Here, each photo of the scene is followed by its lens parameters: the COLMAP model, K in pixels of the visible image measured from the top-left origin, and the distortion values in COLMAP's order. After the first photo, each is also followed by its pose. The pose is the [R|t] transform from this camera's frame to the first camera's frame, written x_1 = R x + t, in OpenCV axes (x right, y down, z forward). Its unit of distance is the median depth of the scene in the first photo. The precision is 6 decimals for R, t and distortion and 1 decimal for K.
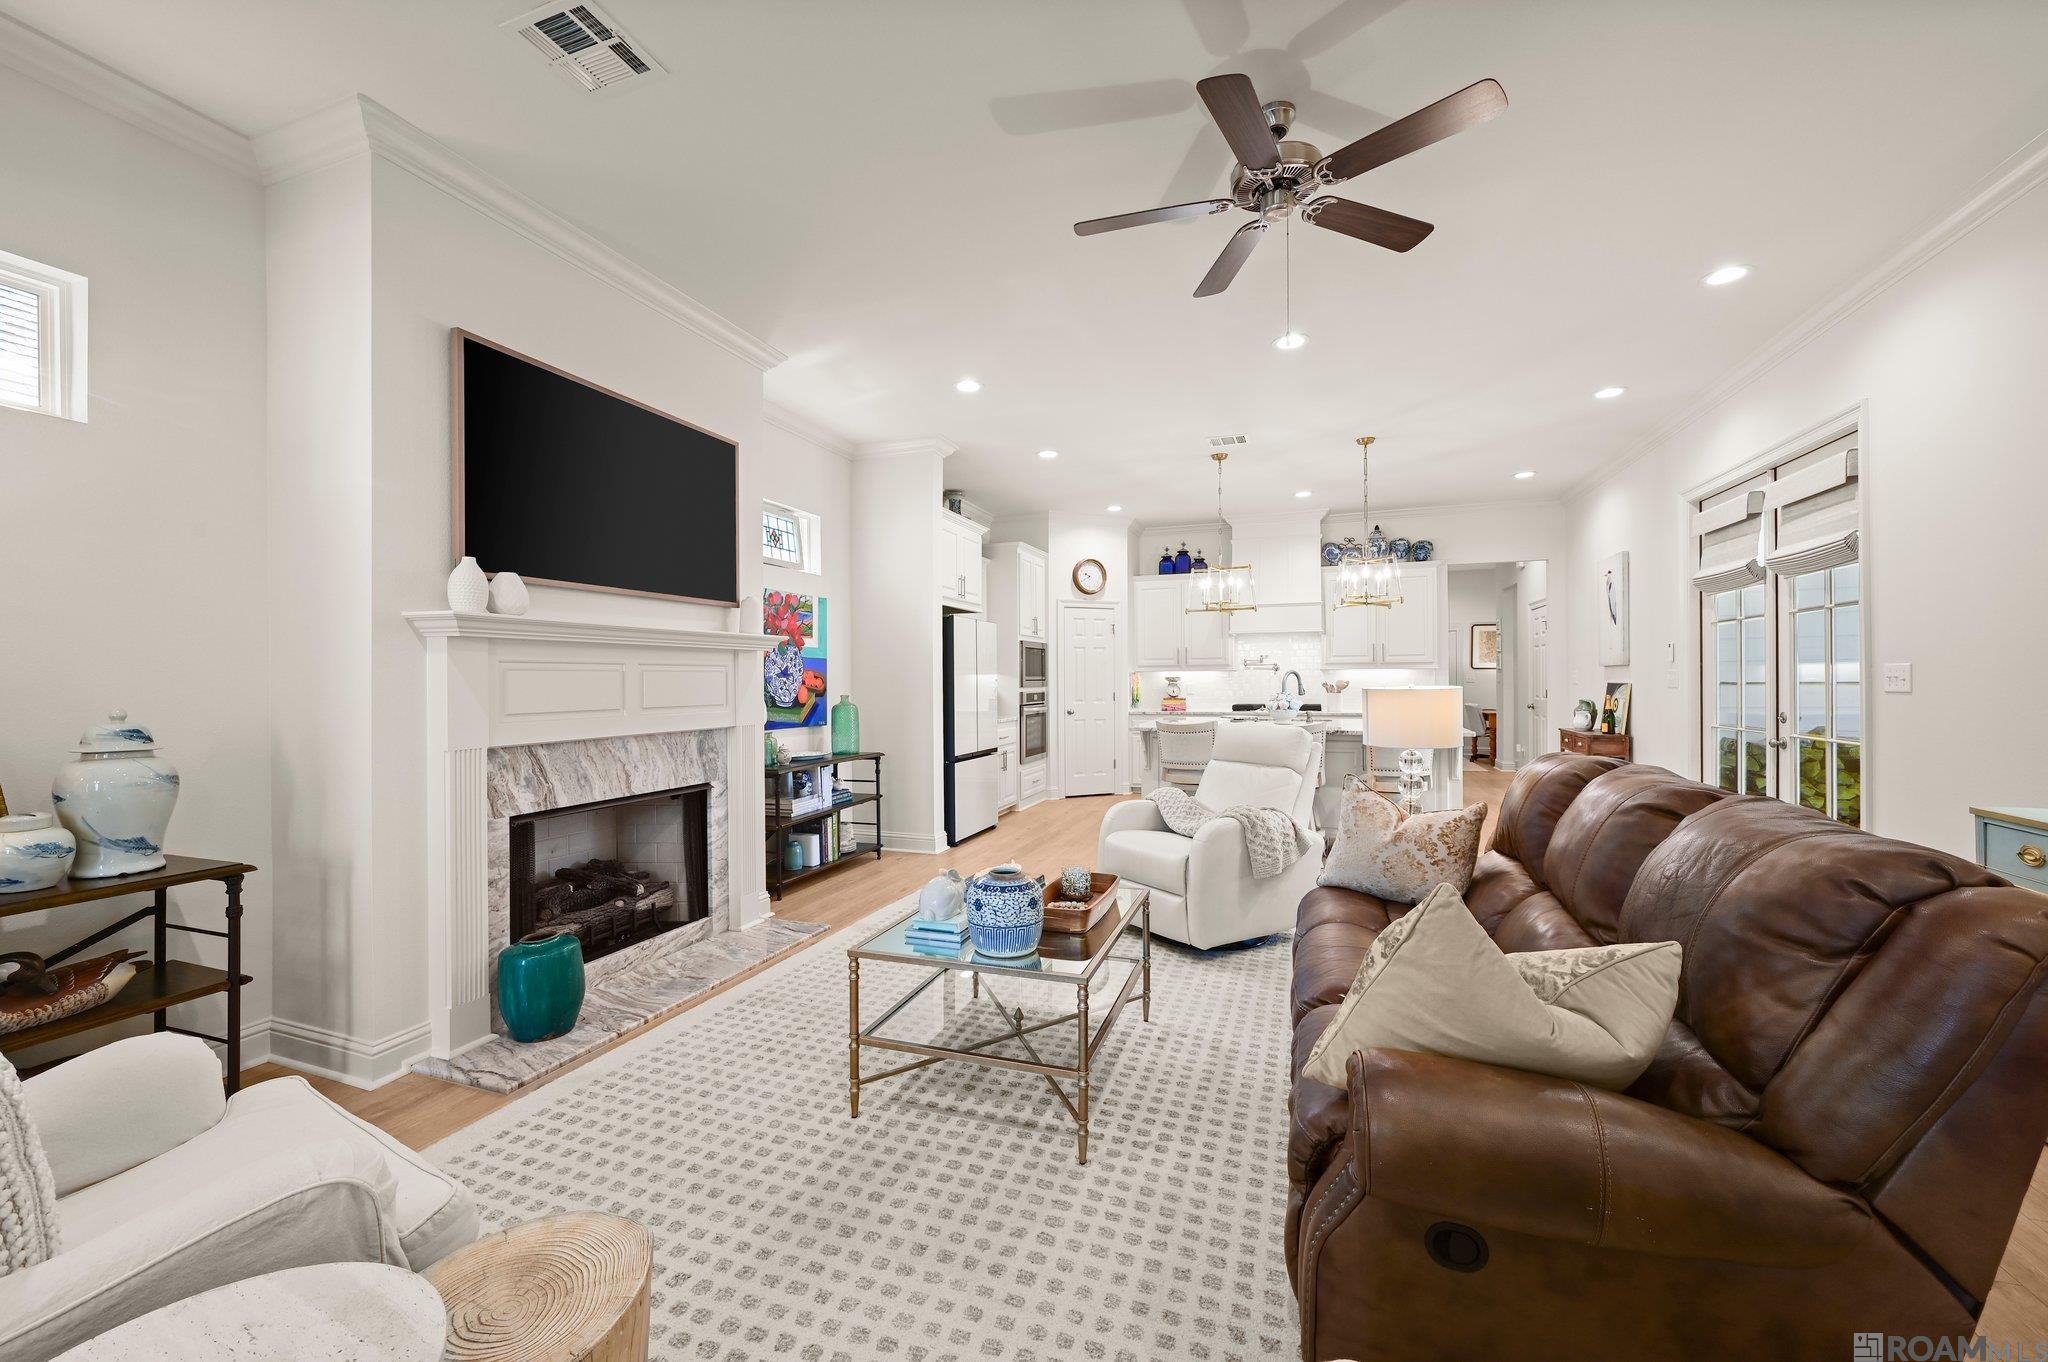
lens RADIAL K [[816.1, 0, 1007.9], [0, 816.1, 683.5], [0, 0, 1]] dist [0.000358, -0.000139]
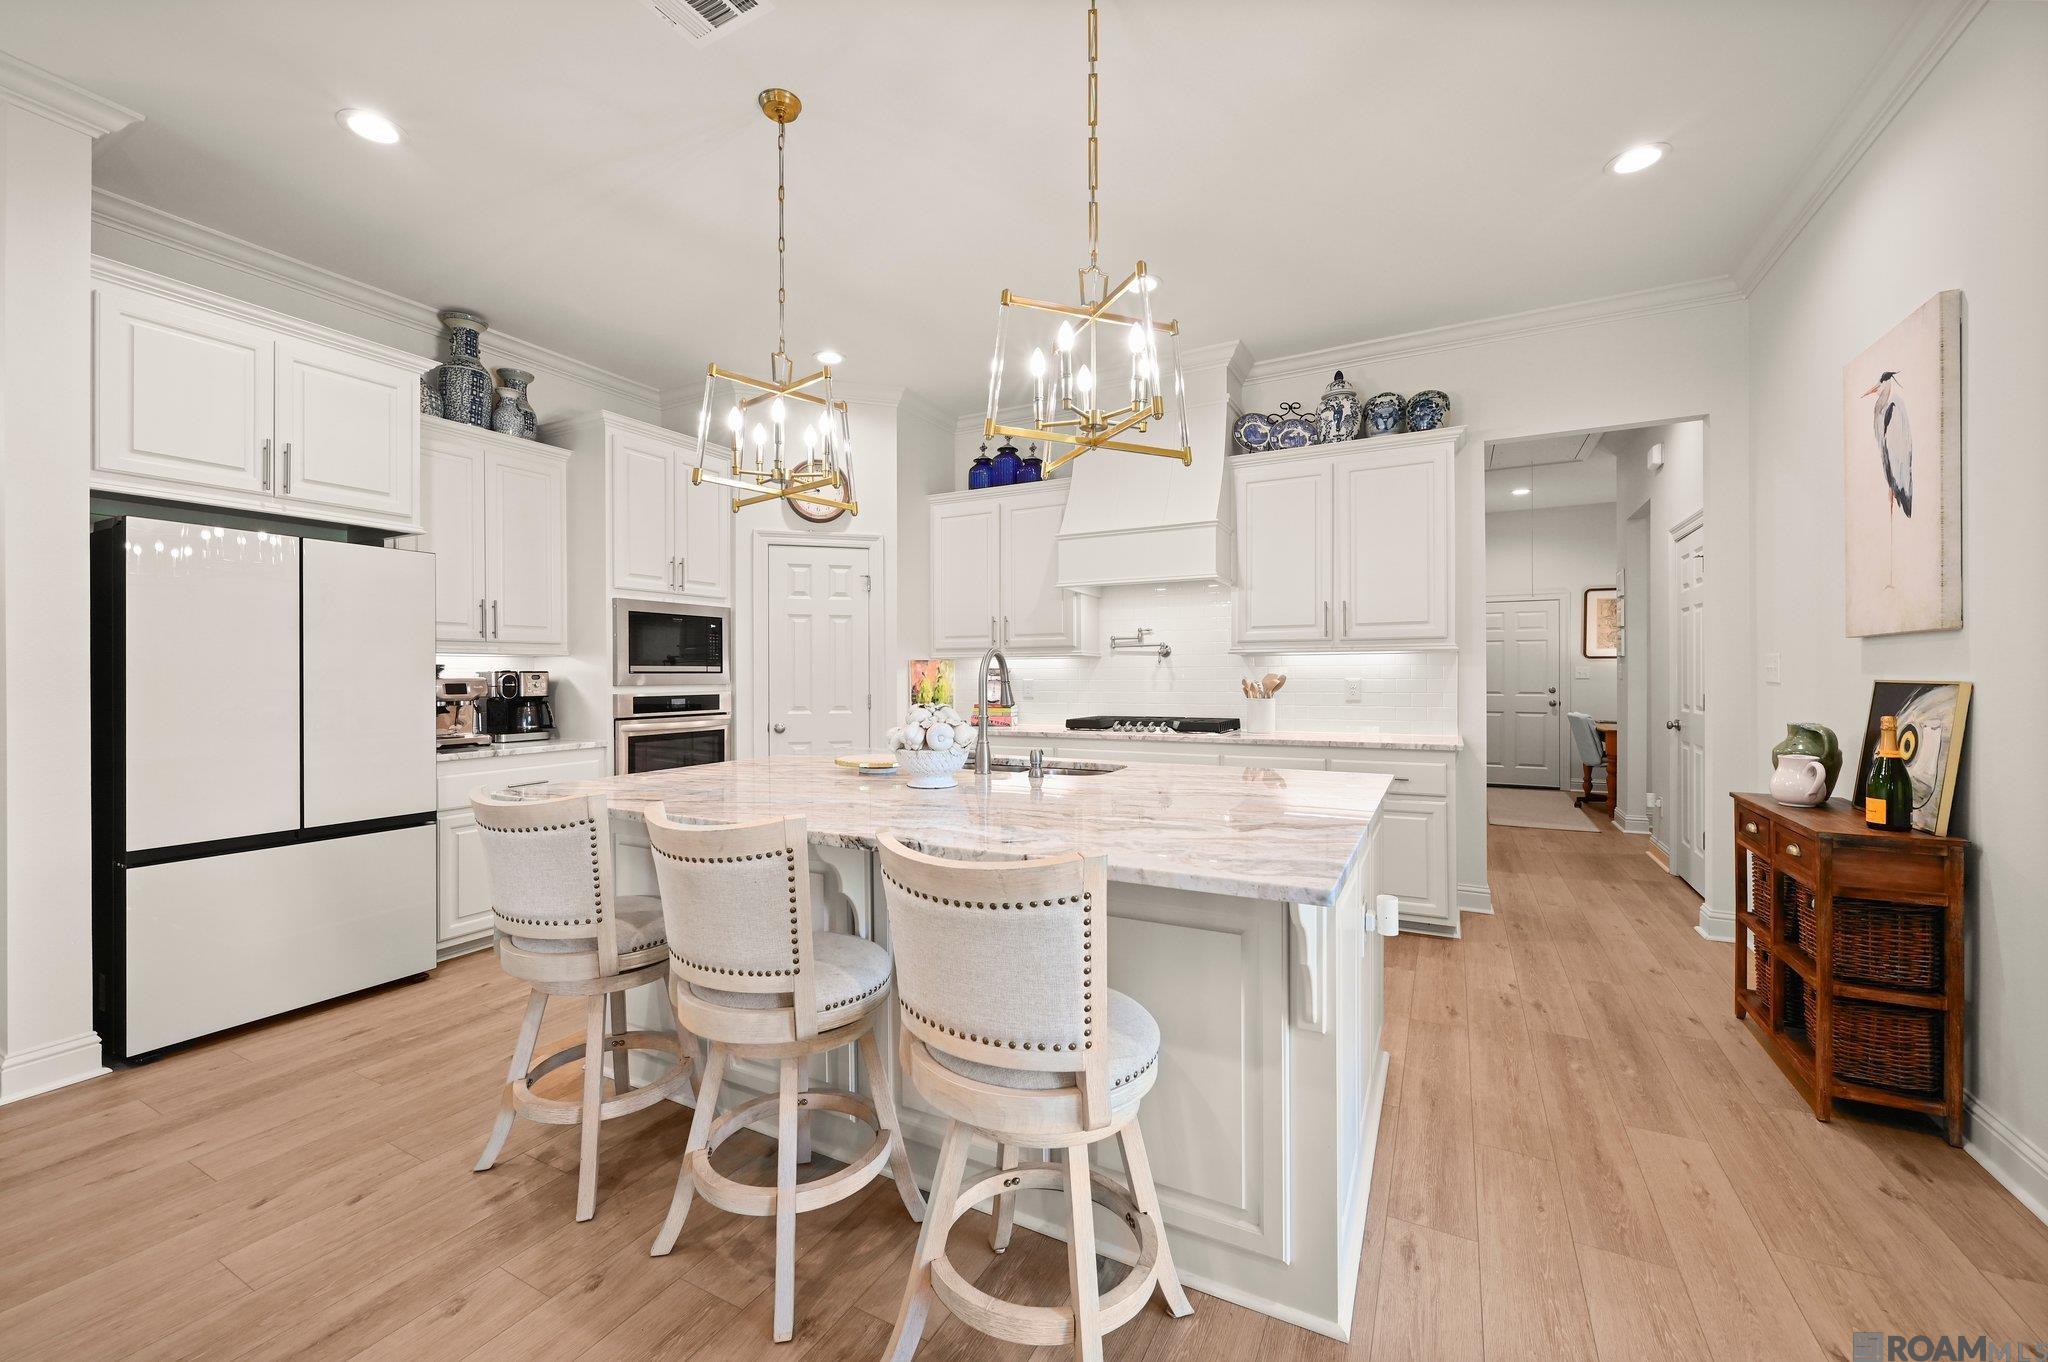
lens RADIAL K [[816.1, 0, 1008.4], [0, 816.1, 678.6], [0, 0, 1]] dist [0.000358, -0.000139]
pose [[0.991077, 0.003689, -0.133243, 0.439717], [-0.003588, 0.999993, 0.000995, -0.001224], [0.133246, -0.000508, 0.991083, 0.648554]]
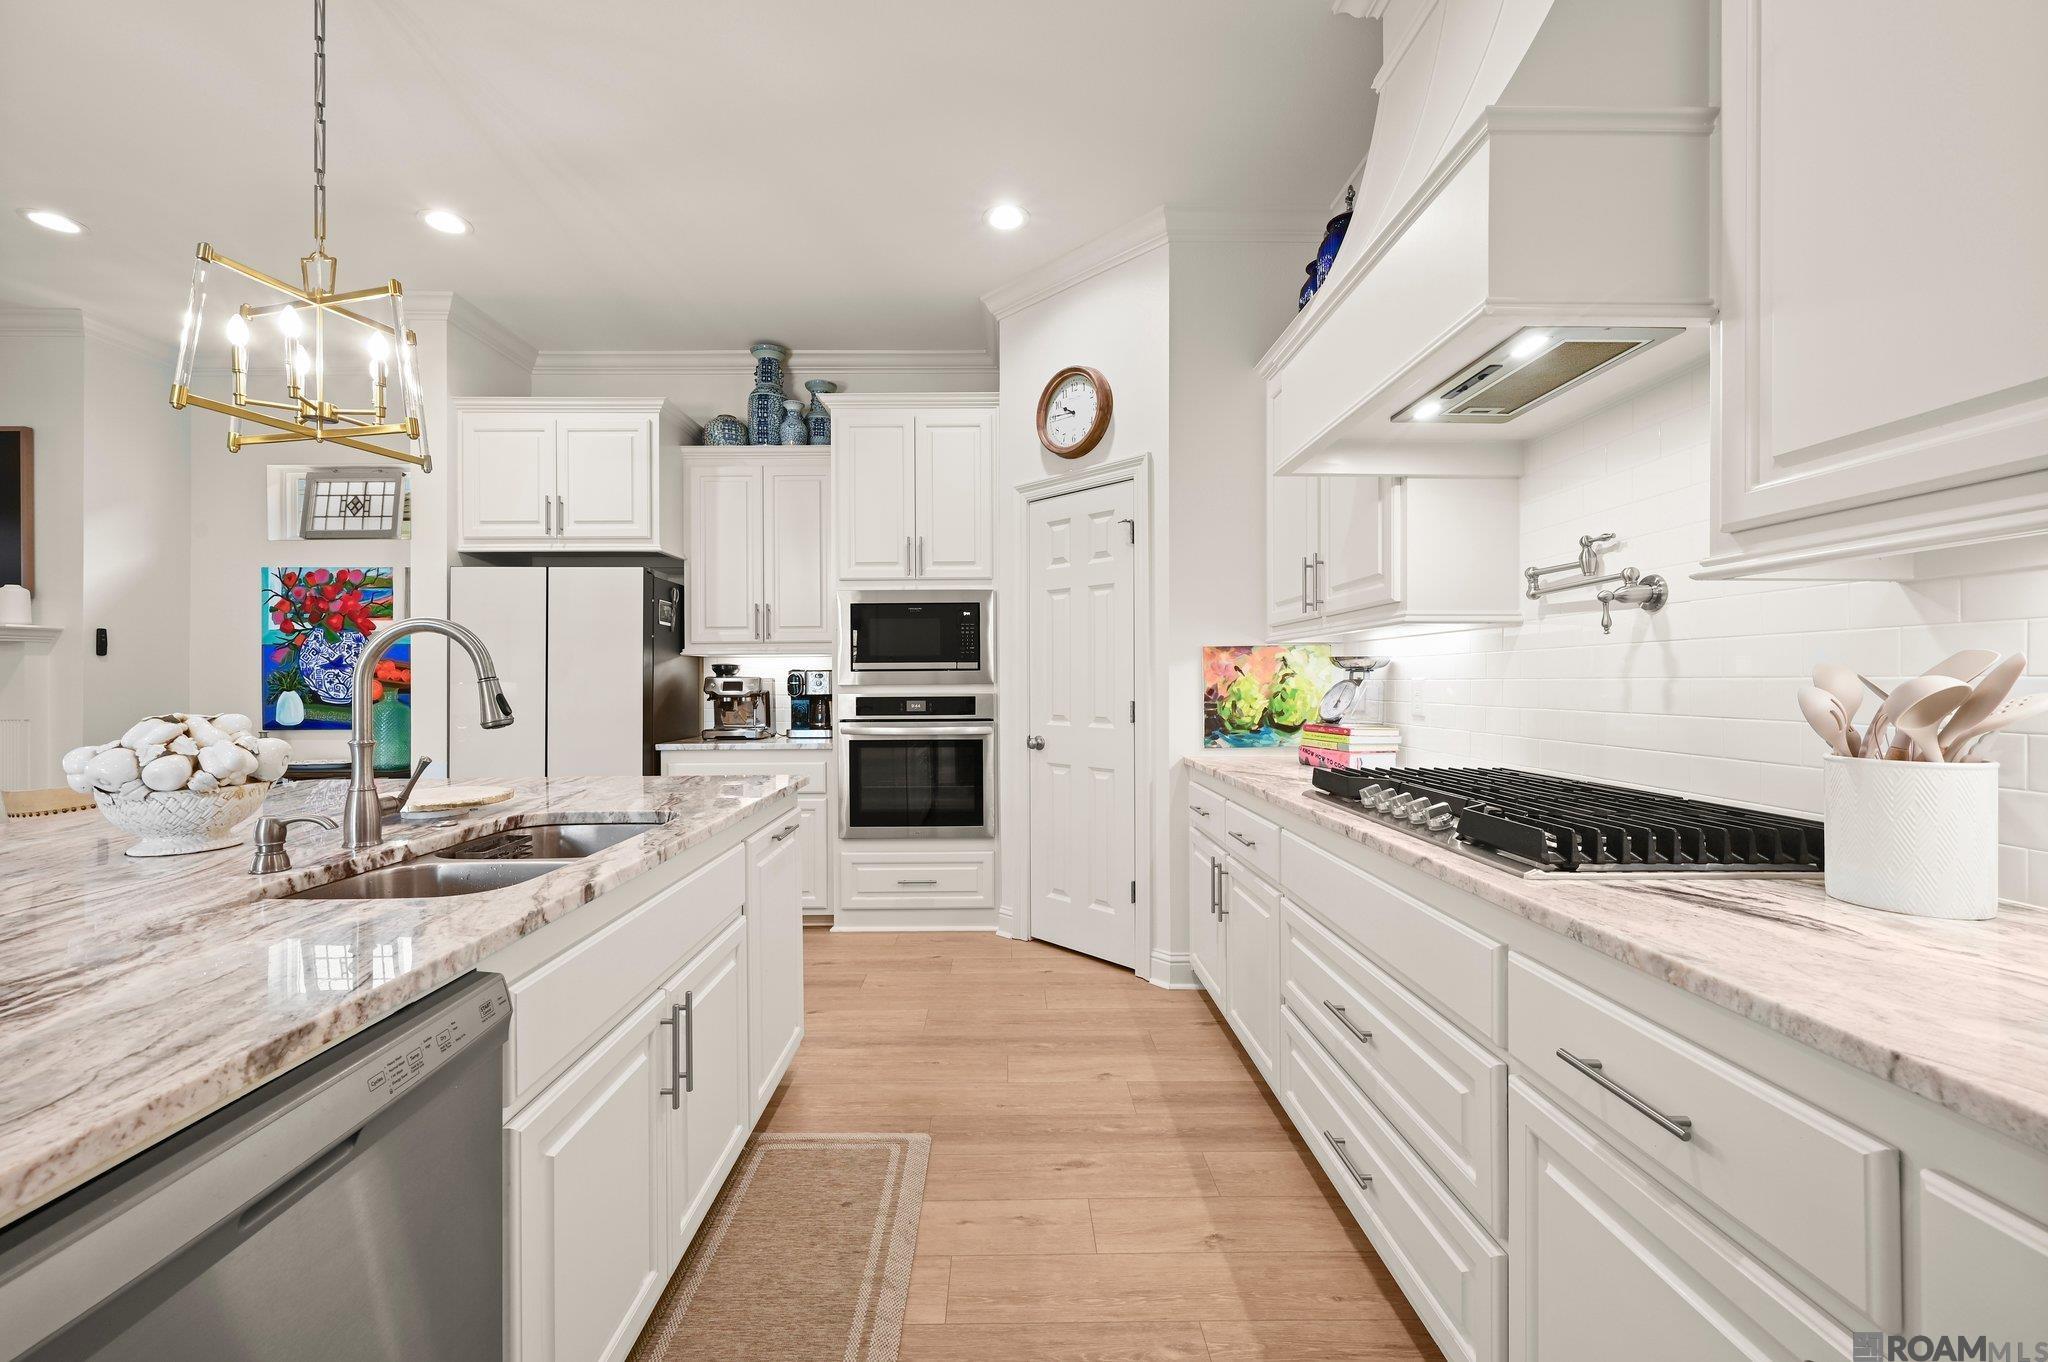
lens RADIAL K [[816.1, 0, 1005.3], [0, 816.1, 679.6], [0, 0, 1]] dist [0.000358, -0.000139]
pose [[0.352374, 0.004269, -0.935850, 0.666163], [-0.000676, 0.999990, 0.004307, -0.000482], [0.935859, -0.000885, 0.352373, 1.180924]]
